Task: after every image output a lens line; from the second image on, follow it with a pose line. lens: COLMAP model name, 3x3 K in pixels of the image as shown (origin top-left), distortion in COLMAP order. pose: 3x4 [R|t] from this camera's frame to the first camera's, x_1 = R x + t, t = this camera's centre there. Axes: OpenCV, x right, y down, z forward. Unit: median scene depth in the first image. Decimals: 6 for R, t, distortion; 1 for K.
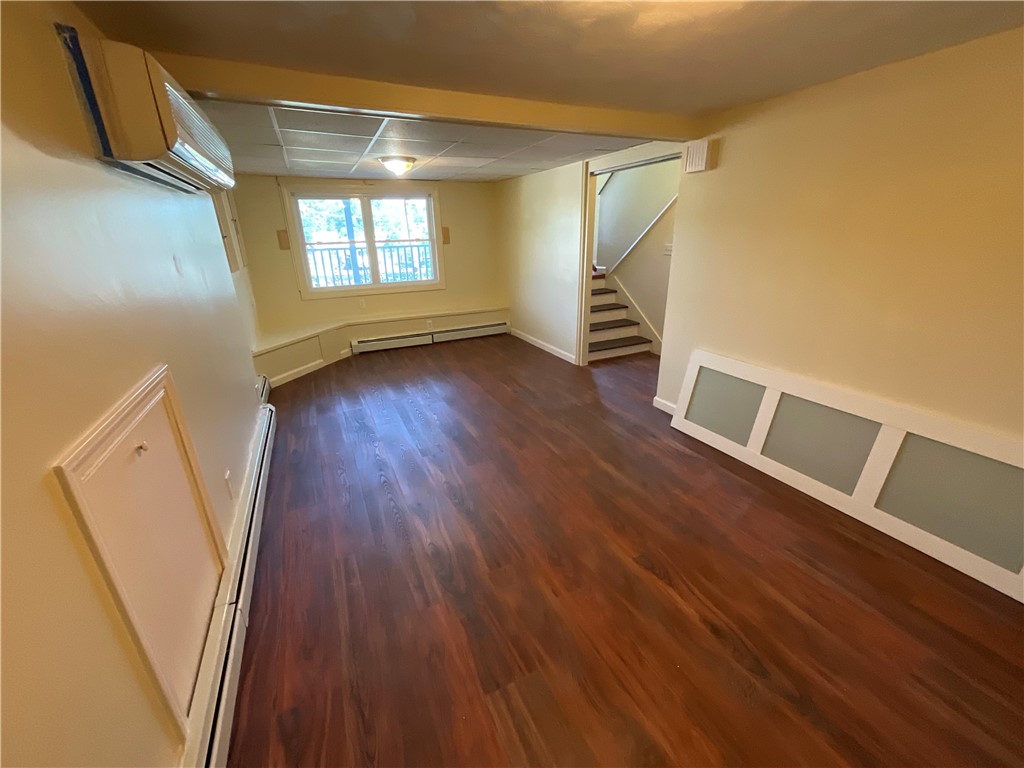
lens RADIAL K [[417.0, 0, 507.6], [0, 417.0, 385.4], [0, 0, 1]] dist [-0.005968, 0.004512]
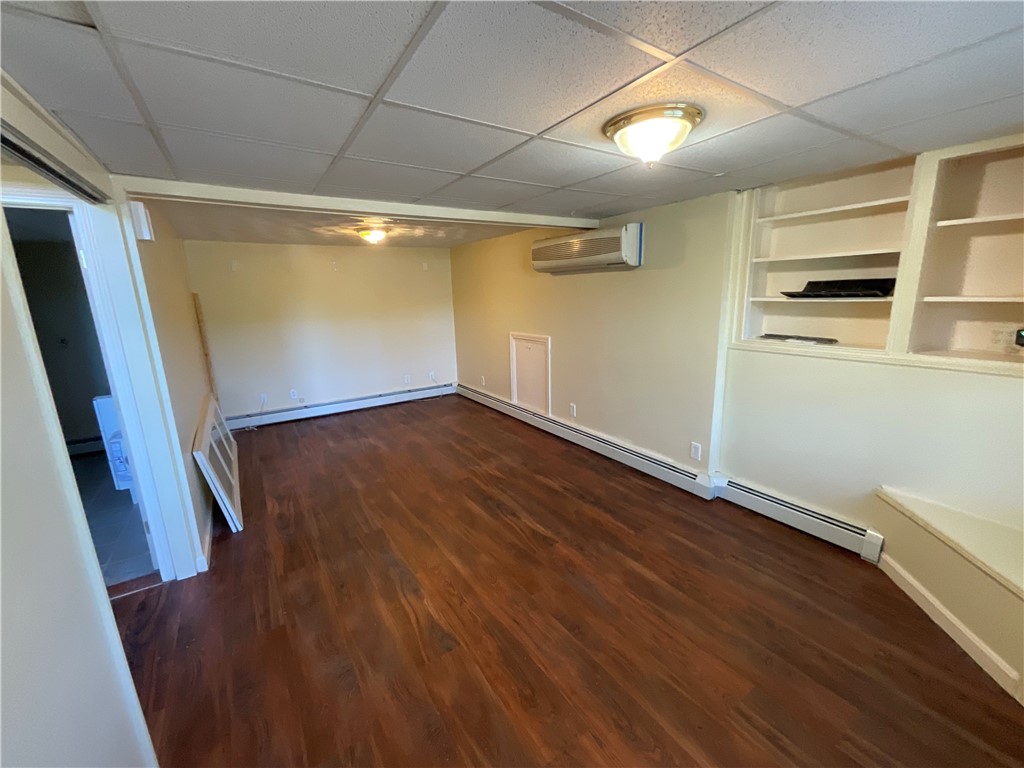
lens RADIAL K [[417.0, 0, 514.5], [0, 417.0, 384.8], [0, 0, 1]] dist [-0.005968, 0.004512]
pose [[-0.988105, 0.081487, -0.130414, -0.084721], [-0.002886, 0.838088, 0.545528, -0.692659], [0.153751, 0.539415, -0.827884, 1.808903]]
